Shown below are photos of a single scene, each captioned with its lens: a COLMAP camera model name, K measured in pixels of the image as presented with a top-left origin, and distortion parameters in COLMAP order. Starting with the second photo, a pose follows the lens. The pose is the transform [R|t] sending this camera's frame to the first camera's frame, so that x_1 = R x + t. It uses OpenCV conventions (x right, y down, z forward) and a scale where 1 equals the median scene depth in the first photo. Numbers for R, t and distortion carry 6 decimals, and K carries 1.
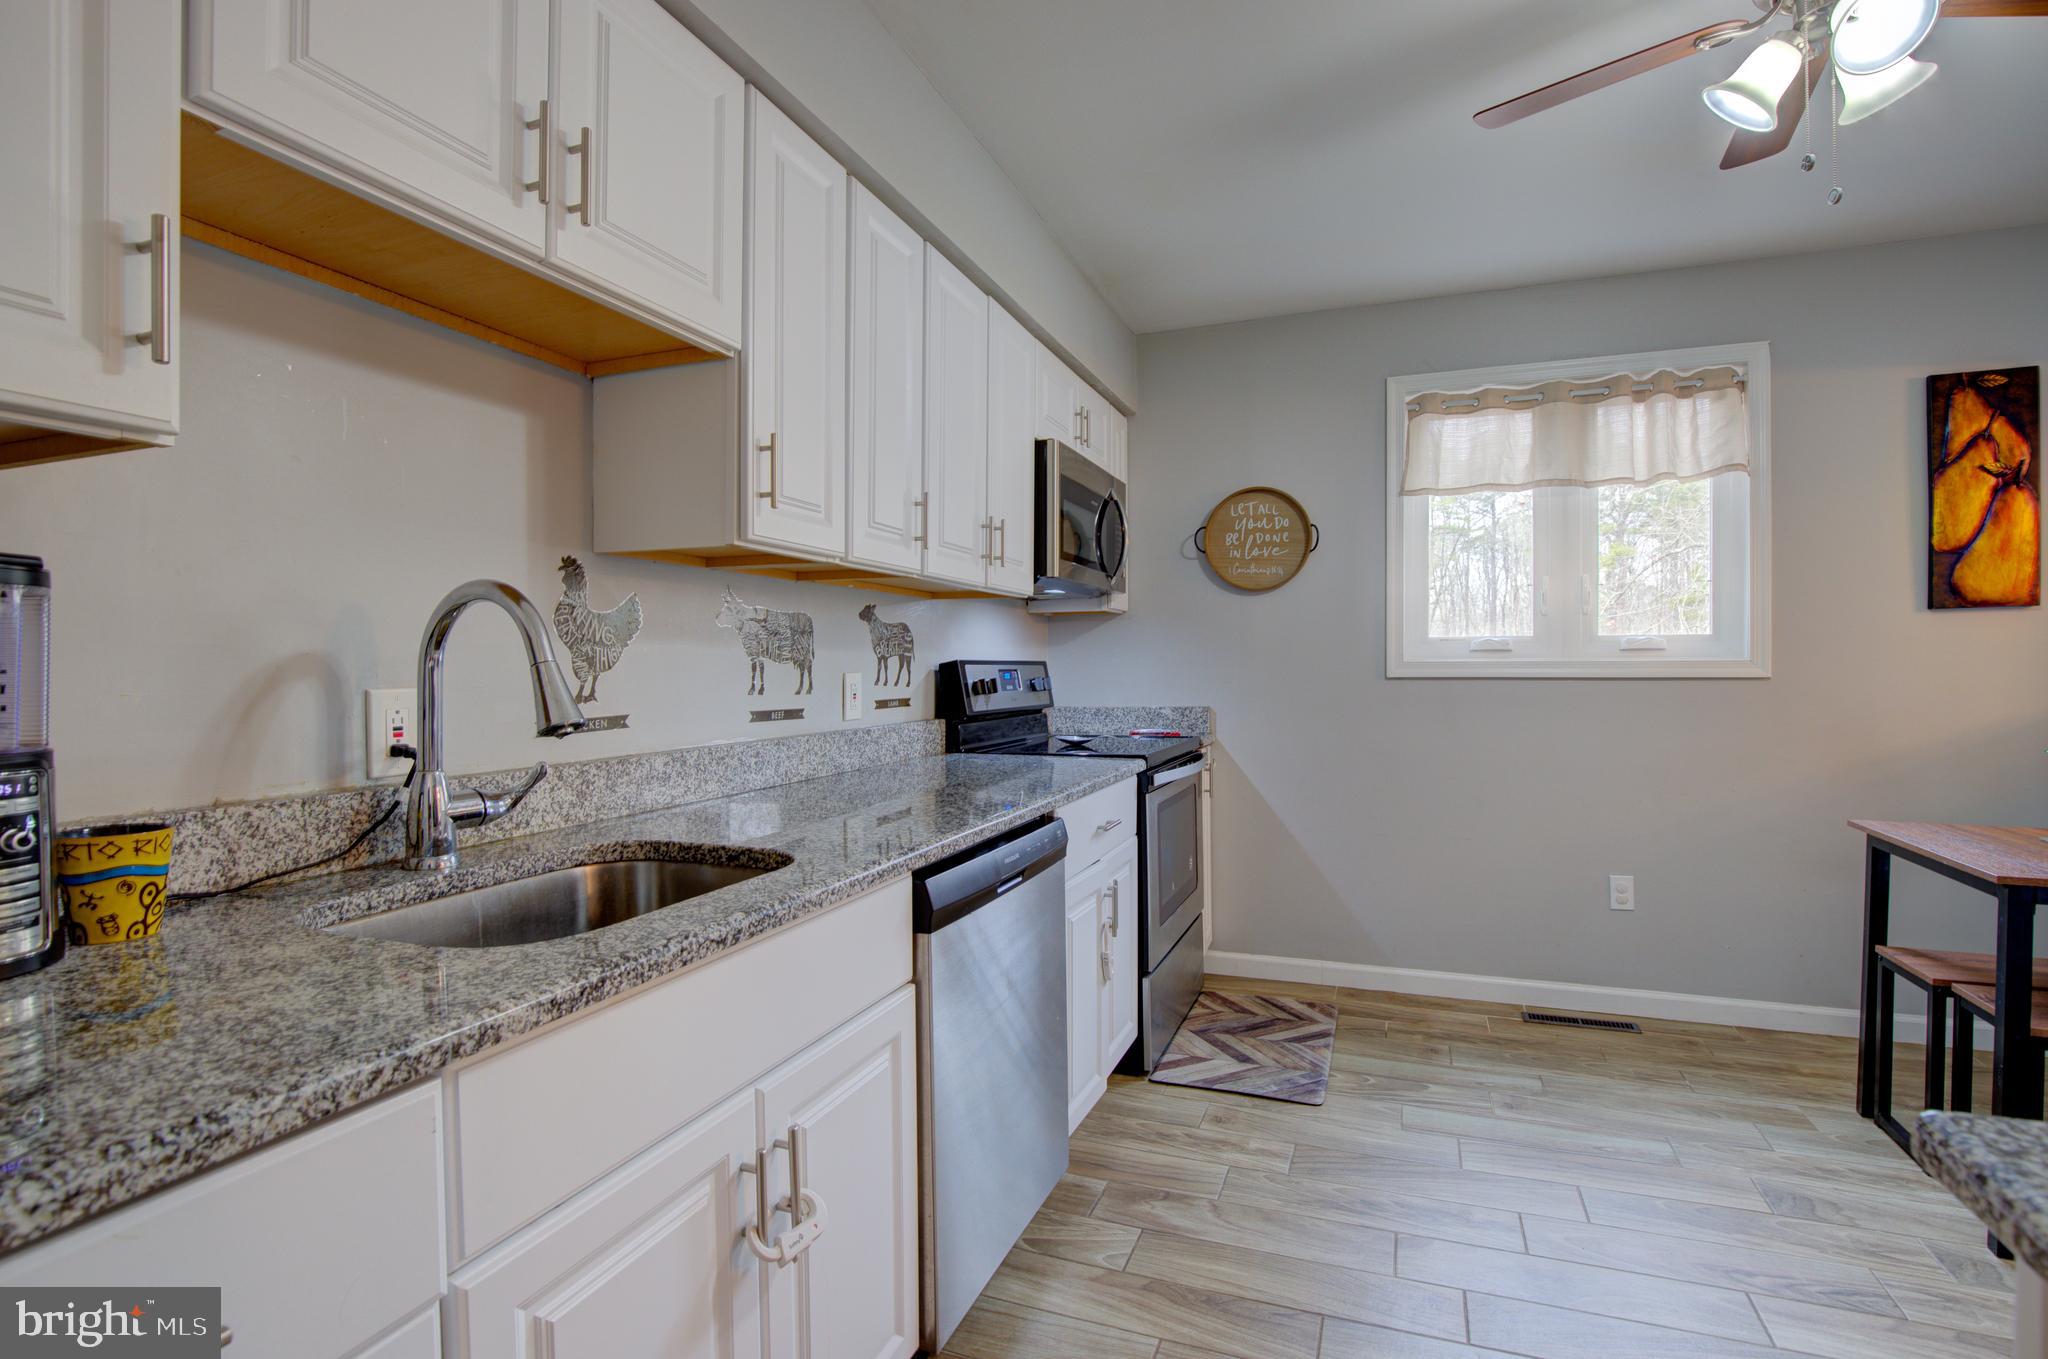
lens RADIAL K [[926.2, 0, 1069.2], [0, 926.2, 680.8], [0, 0, 1]] dist [-0.033602, -0.000042]
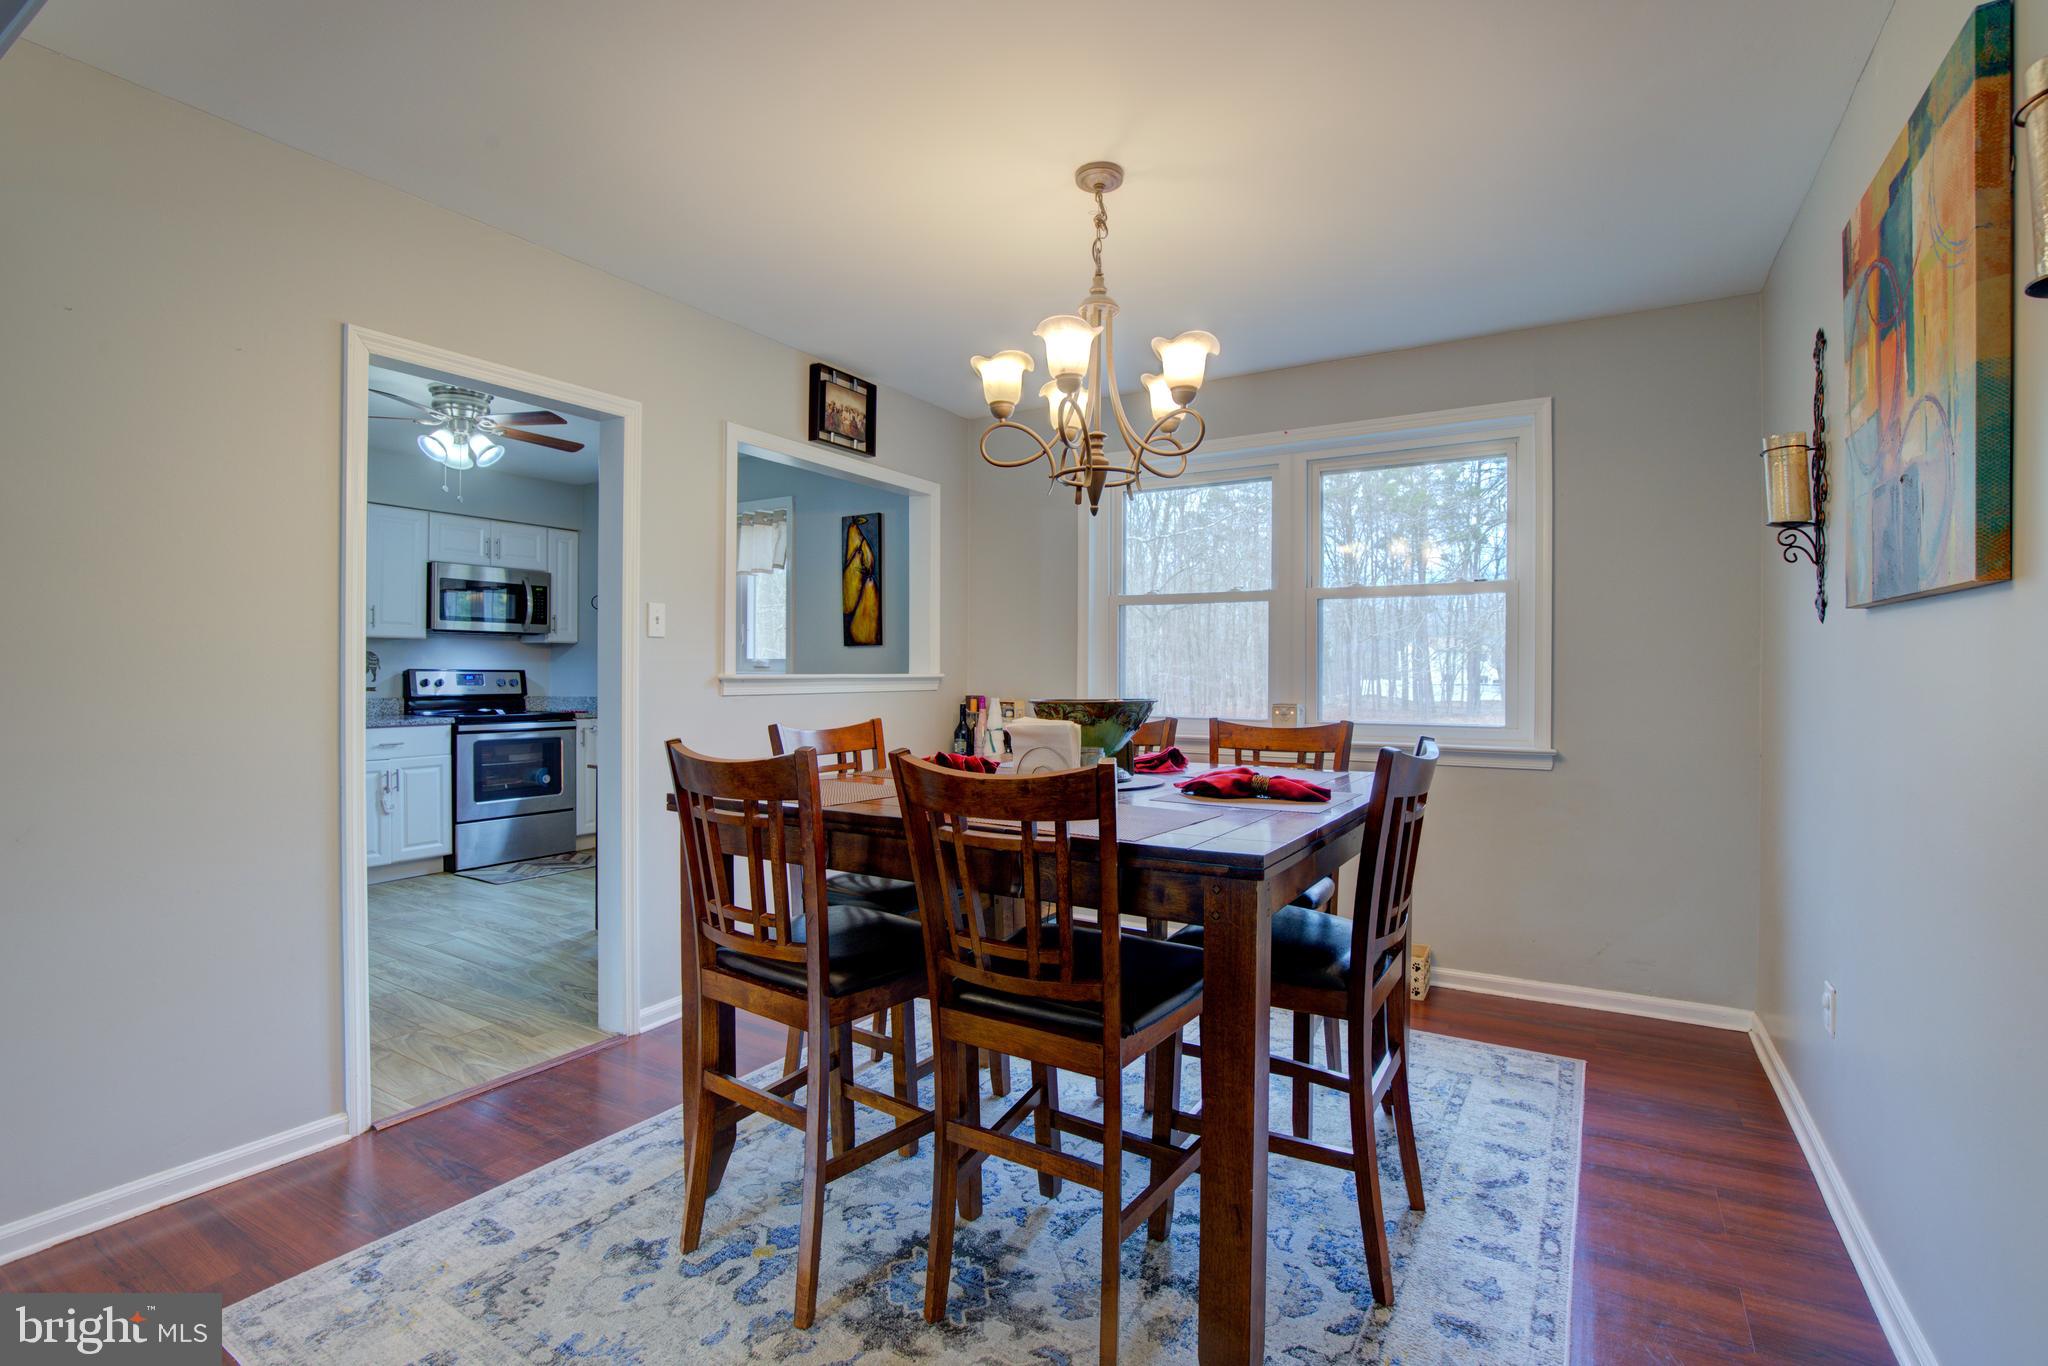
lens RADIAL K [[926.2, 0, 1069.2], [0, 926.2, 684.3], [0, 0, 1]] dist [-0.033602, -0.000042]
pose [[0.984359, 0.014883, -0.175545, 1.742175], [-0.015420, 0.999880, -0.001692, -0.008379], [0.175499, 0.004373, 0.984470, -0.744617]]
